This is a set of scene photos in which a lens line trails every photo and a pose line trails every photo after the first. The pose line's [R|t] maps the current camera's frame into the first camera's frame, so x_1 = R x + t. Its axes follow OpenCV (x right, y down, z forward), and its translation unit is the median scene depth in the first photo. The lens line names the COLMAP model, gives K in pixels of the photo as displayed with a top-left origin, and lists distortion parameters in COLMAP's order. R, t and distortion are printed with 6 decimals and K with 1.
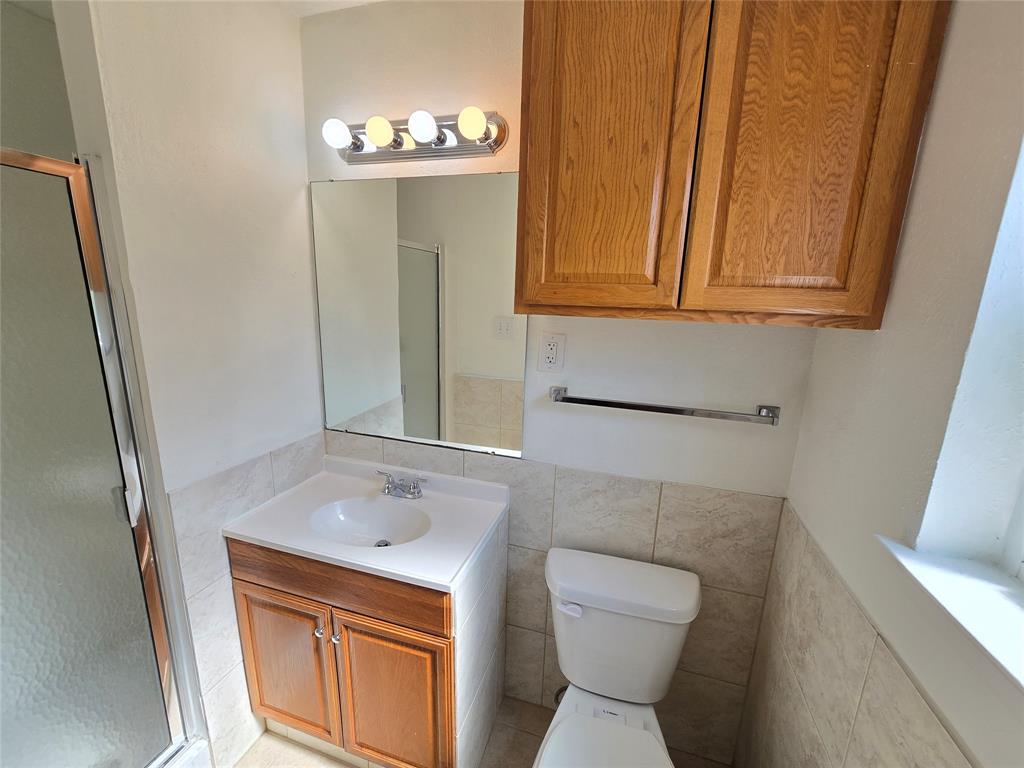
lens RADIAL K [[409.9, 0, 509.1], [0, 409.9, 378.2], [0, 0, 1]] dist [-0.000263, -0.000341]
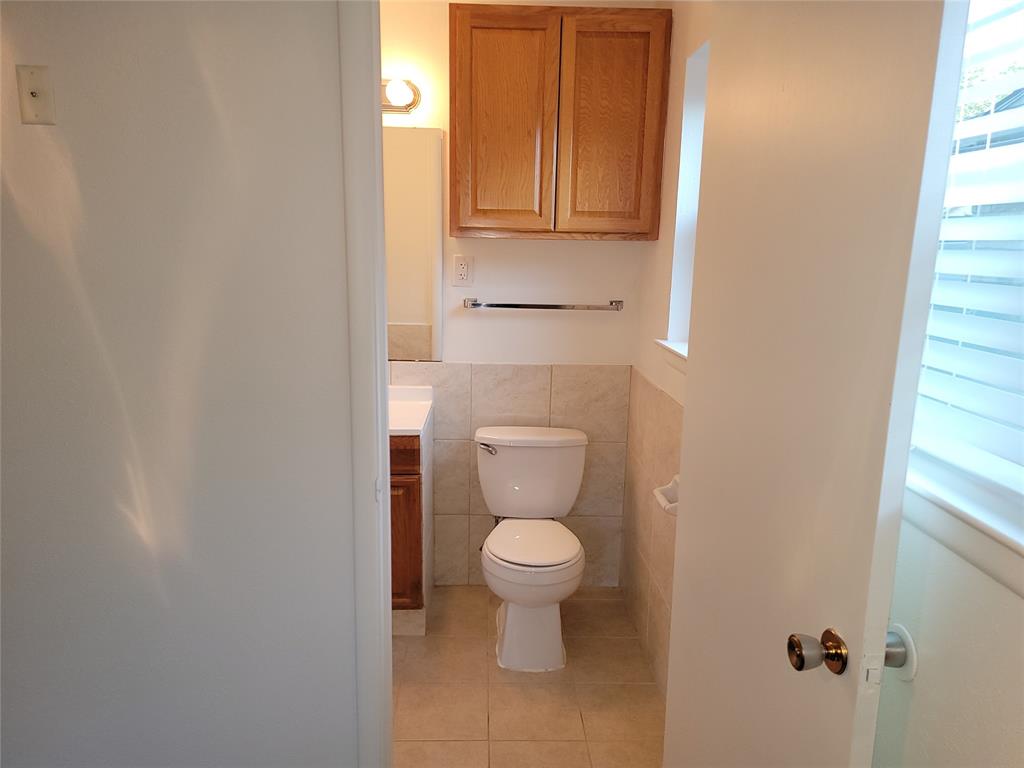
lens RADIAL K [[730.3, 0, 509.0], [0, 730.3, 387.5], [0, 0, 1]] dist [0.068785, -0.054505]
pose [[0.944620, -0.079734, 0.318332, -0.757570], [0.076219, 0.996814, 0.023504, 0.378958], [-0.319192, 0.002061, 0.947688, -1.754261]]
